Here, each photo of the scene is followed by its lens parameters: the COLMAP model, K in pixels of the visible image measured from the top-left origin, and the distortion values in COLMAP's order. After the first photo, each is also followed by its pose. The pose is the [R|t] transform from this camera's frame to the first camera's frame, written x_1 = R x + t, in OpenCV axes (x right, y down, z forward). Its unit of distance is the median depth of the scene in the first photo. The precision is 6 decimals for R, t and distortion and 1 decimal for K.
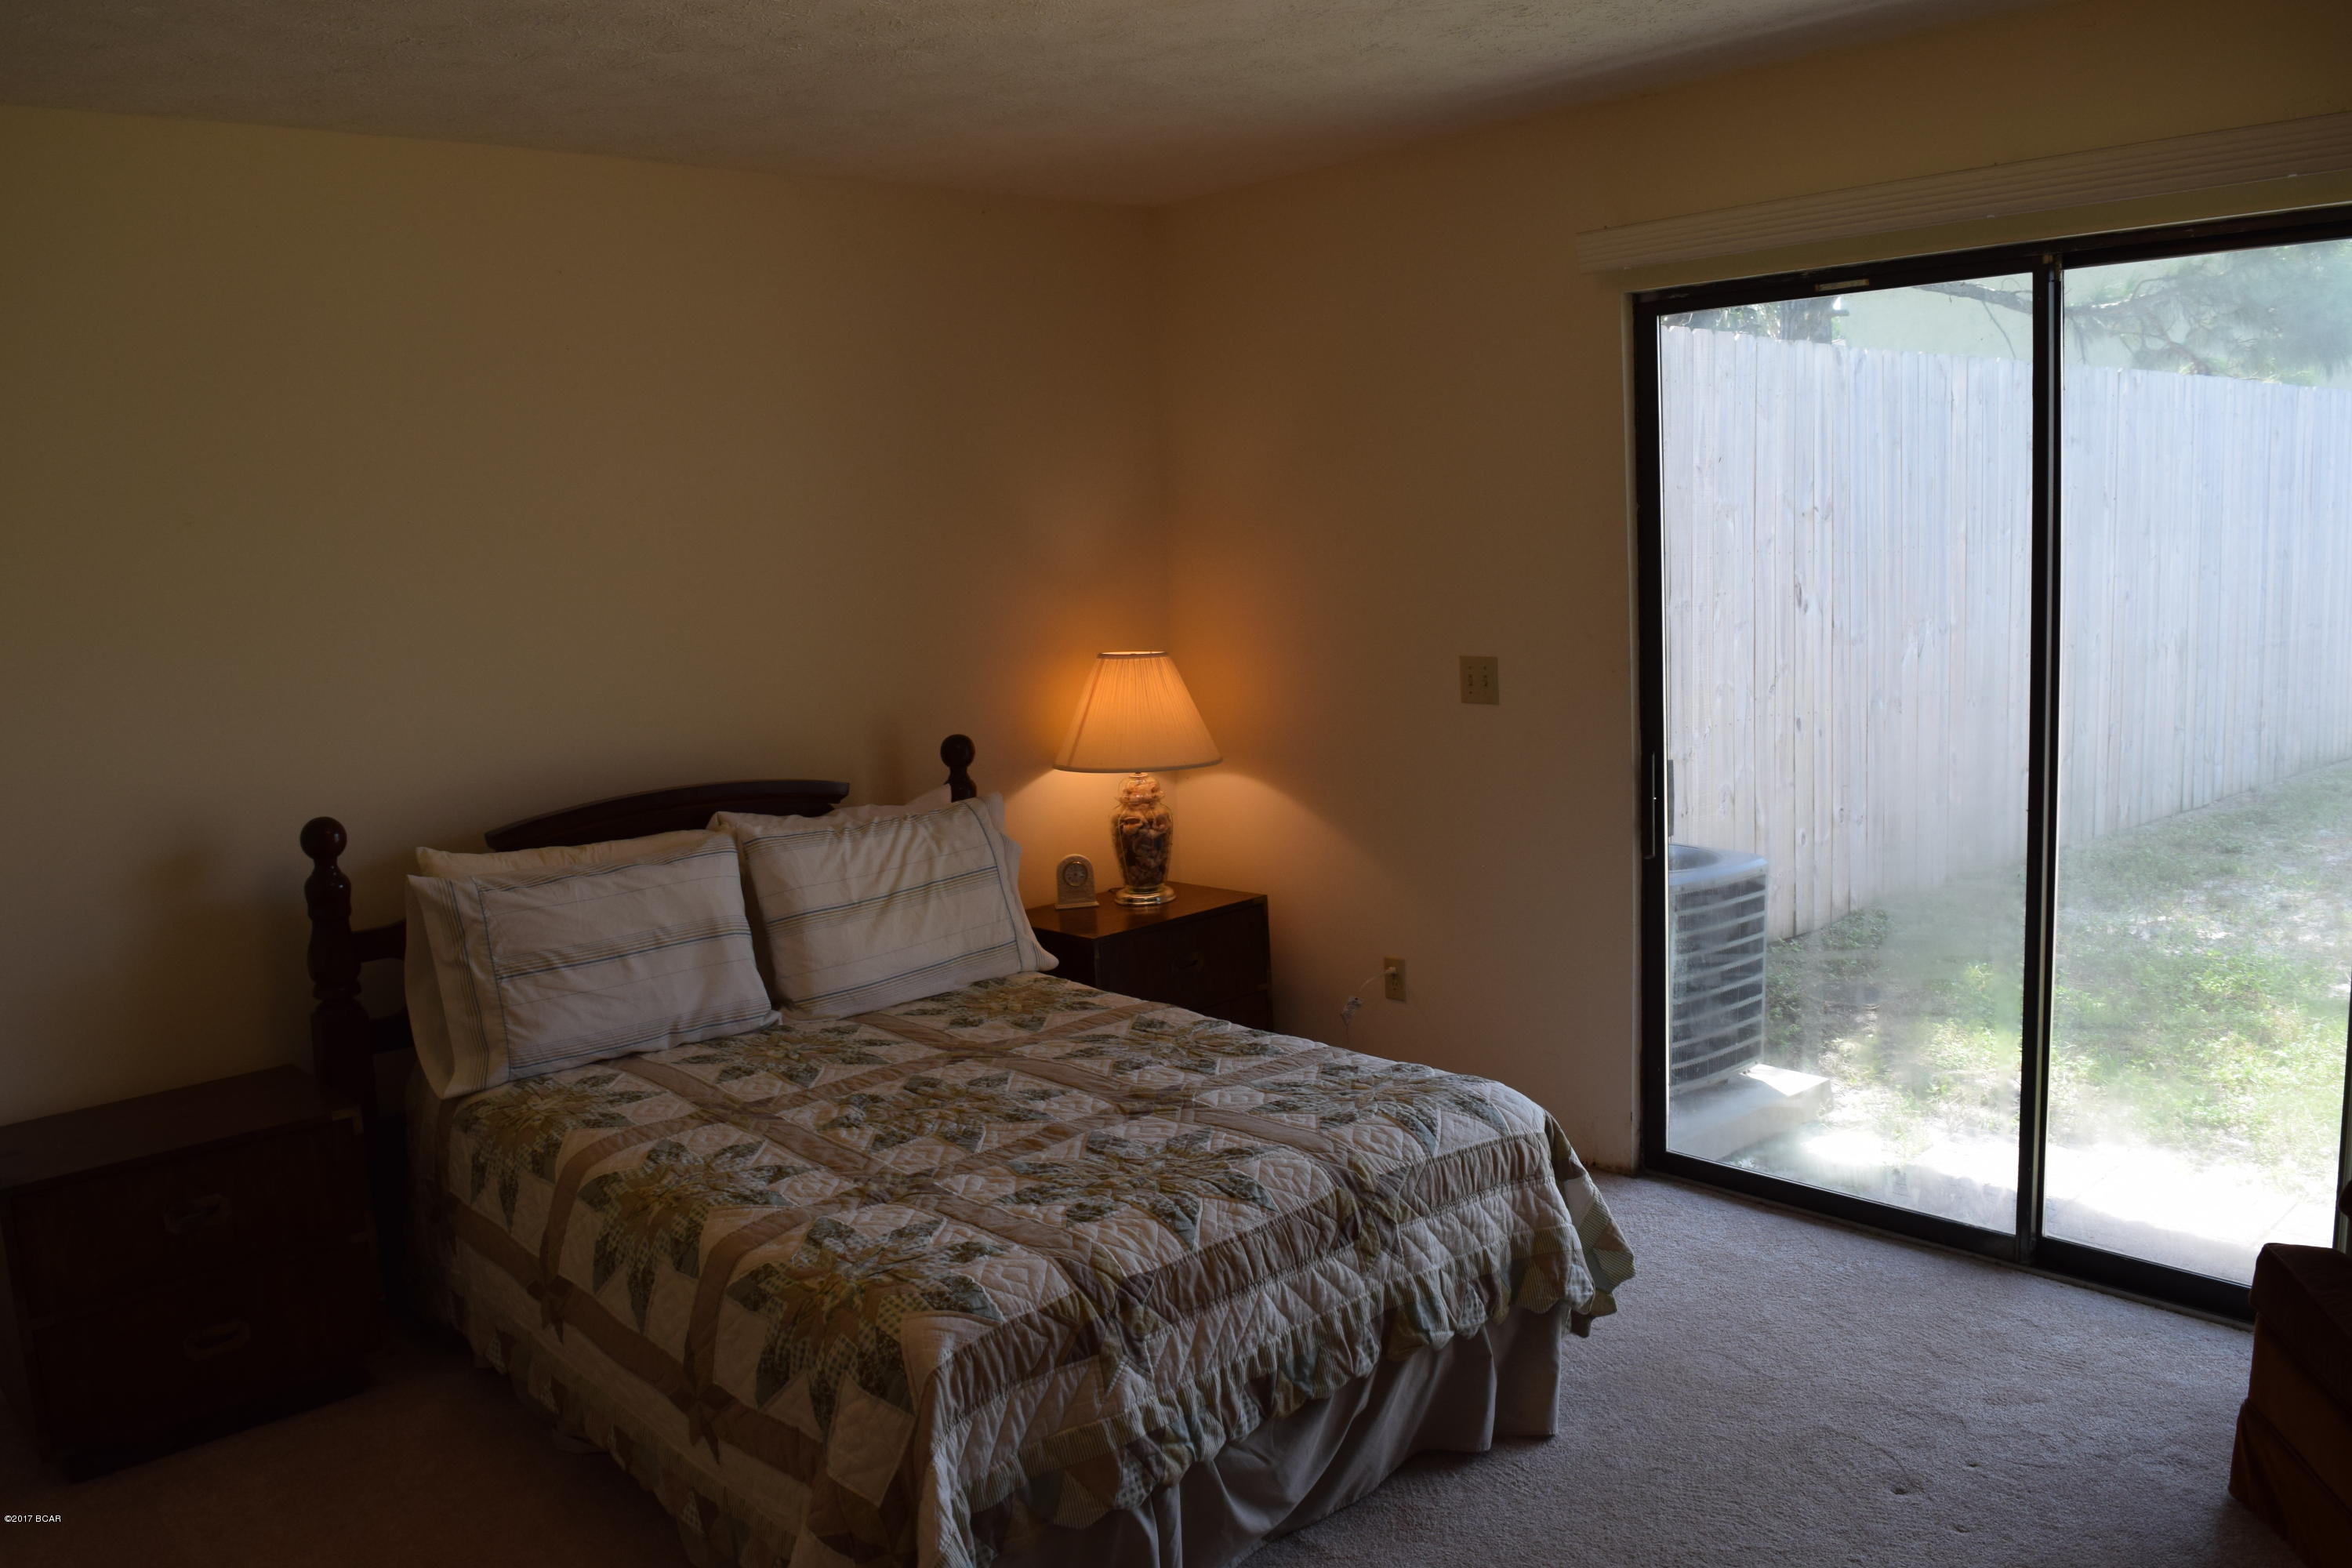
lens RADIAL K [[1877.8, 0, 1176.0], [0, 1877.8, 784.0], [0, 0, 1]] dist [-0.072478, -0.003896]
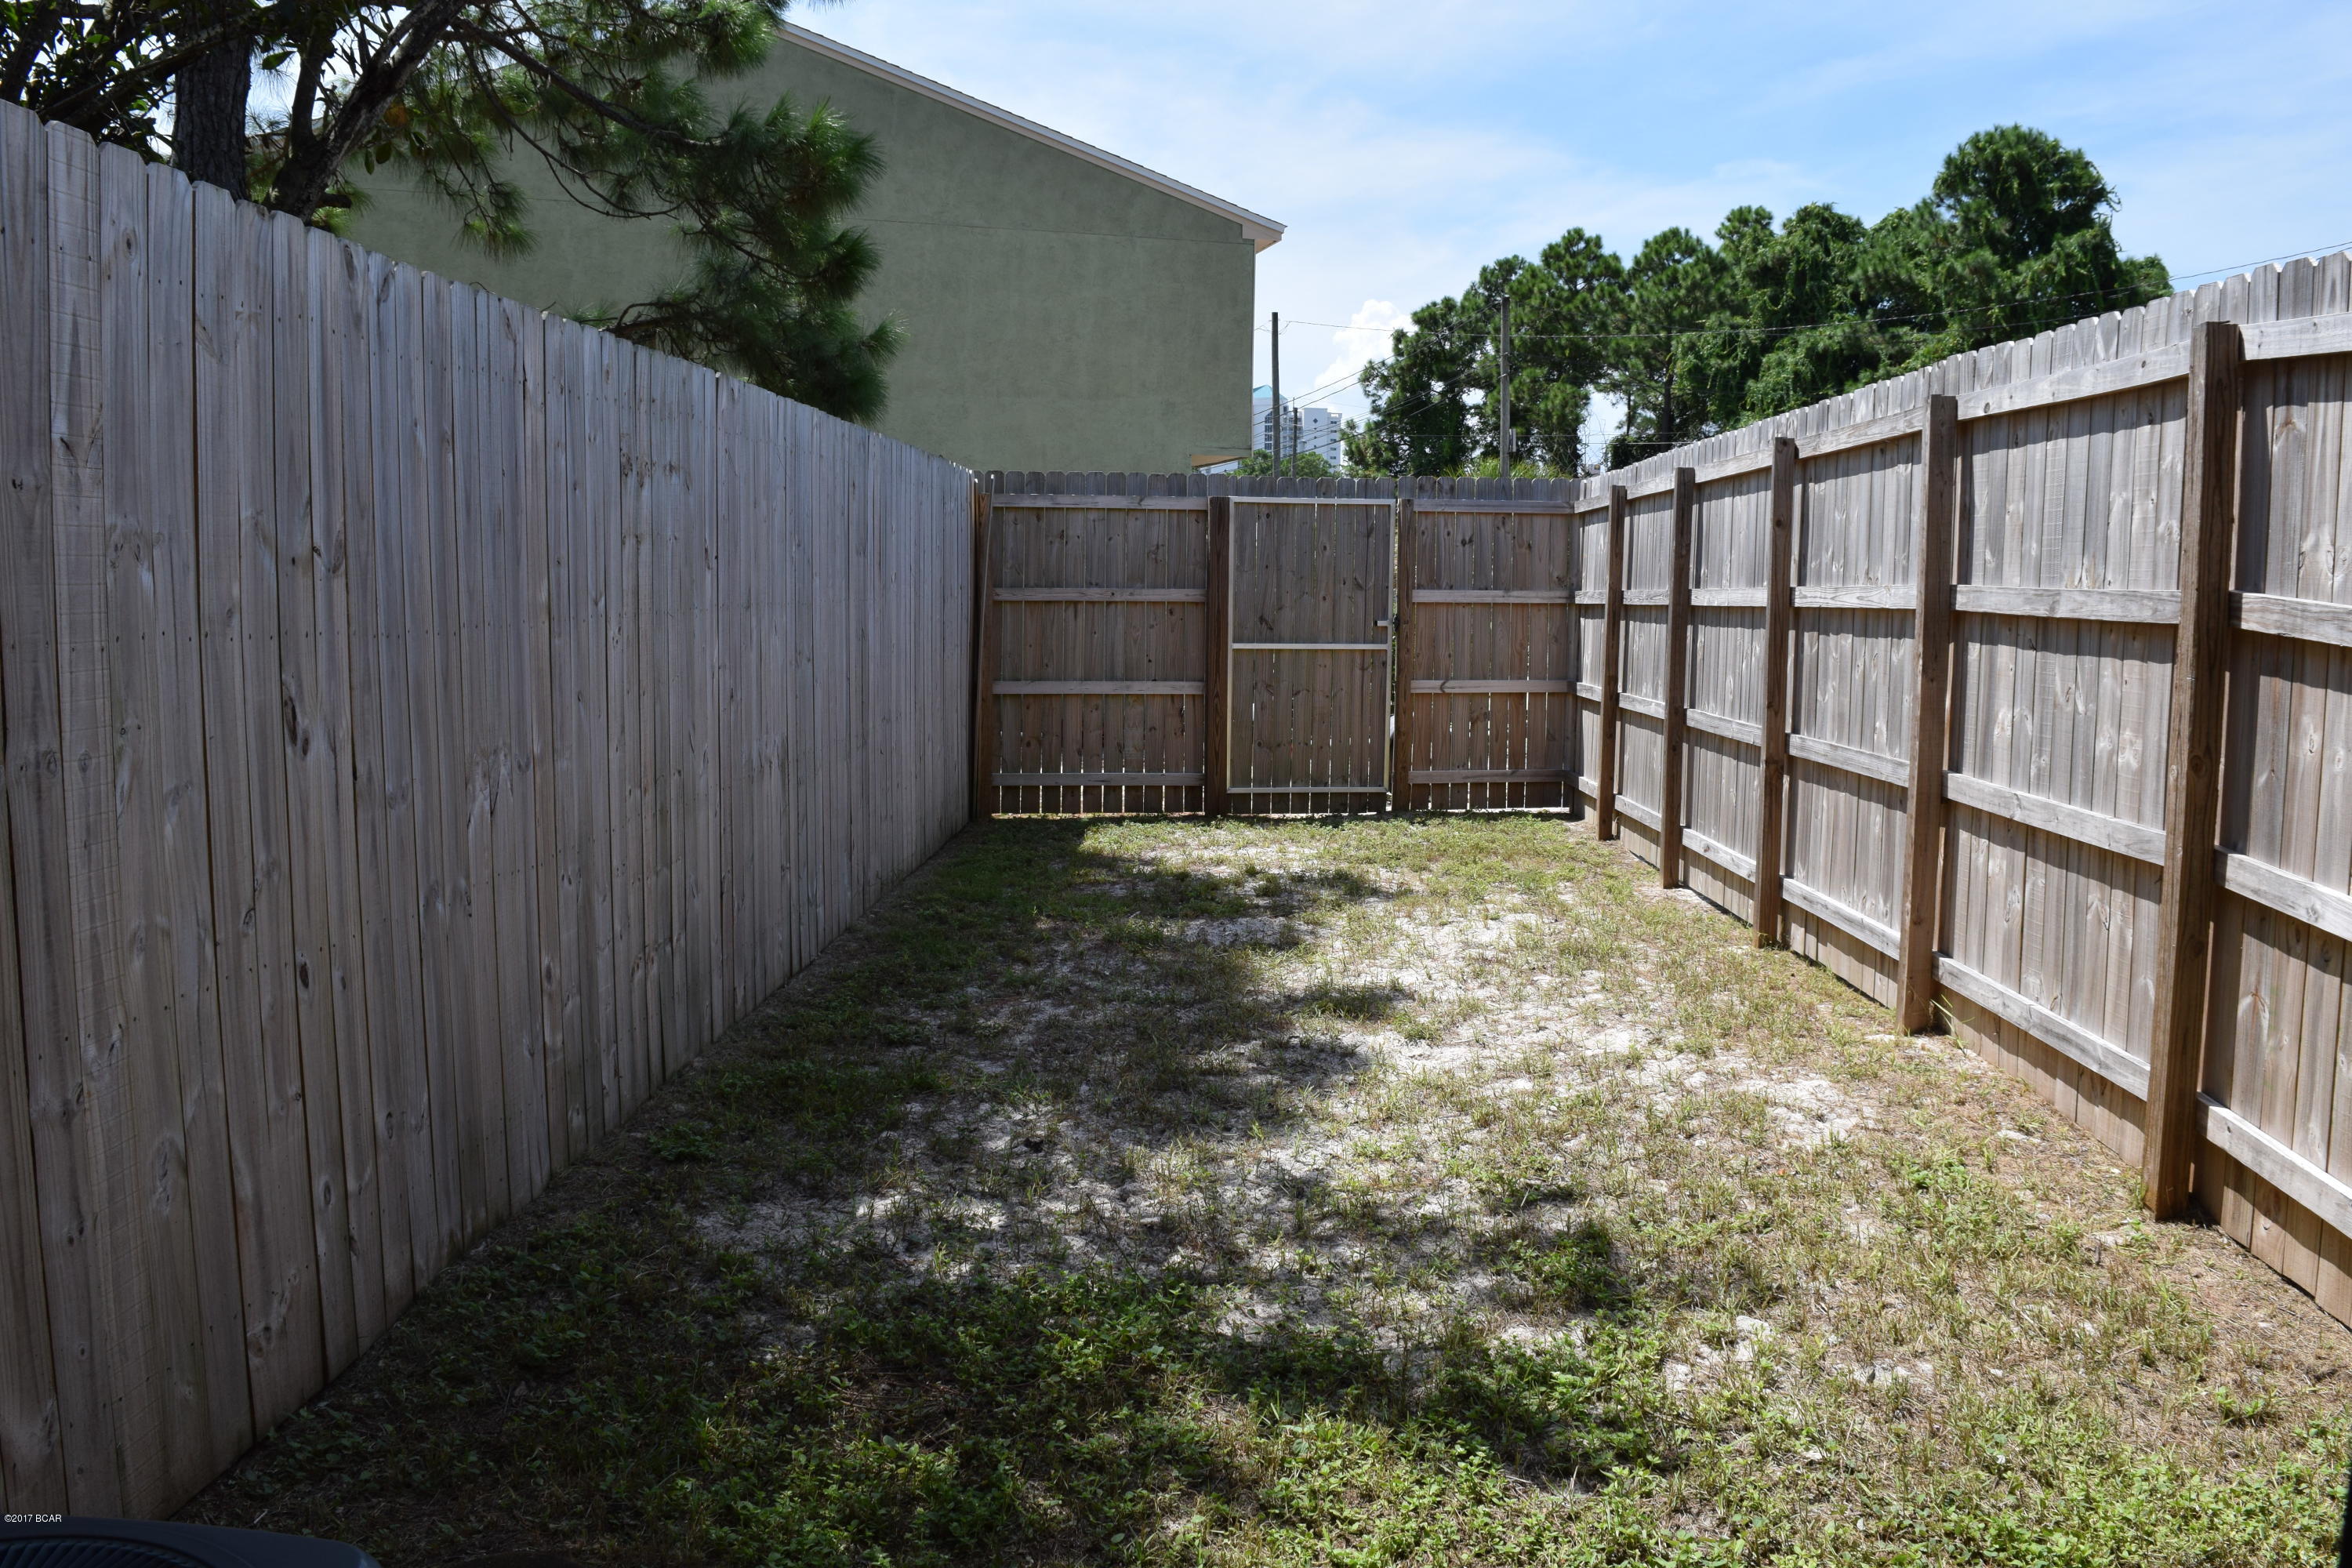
lens RADIAL K [[1877.8, 0, 1176.0], [0, 1877.8, 784.0], [0, 0, 1]] dist [-0.072478, -0.003896]
pose [[0.683191, -0.038535, 0.729222, 0.132059], [0.064025, 0.997922, -0.007249, -0.064848], [-0.727427, 0.051641, 0.684239, 0.479795]]
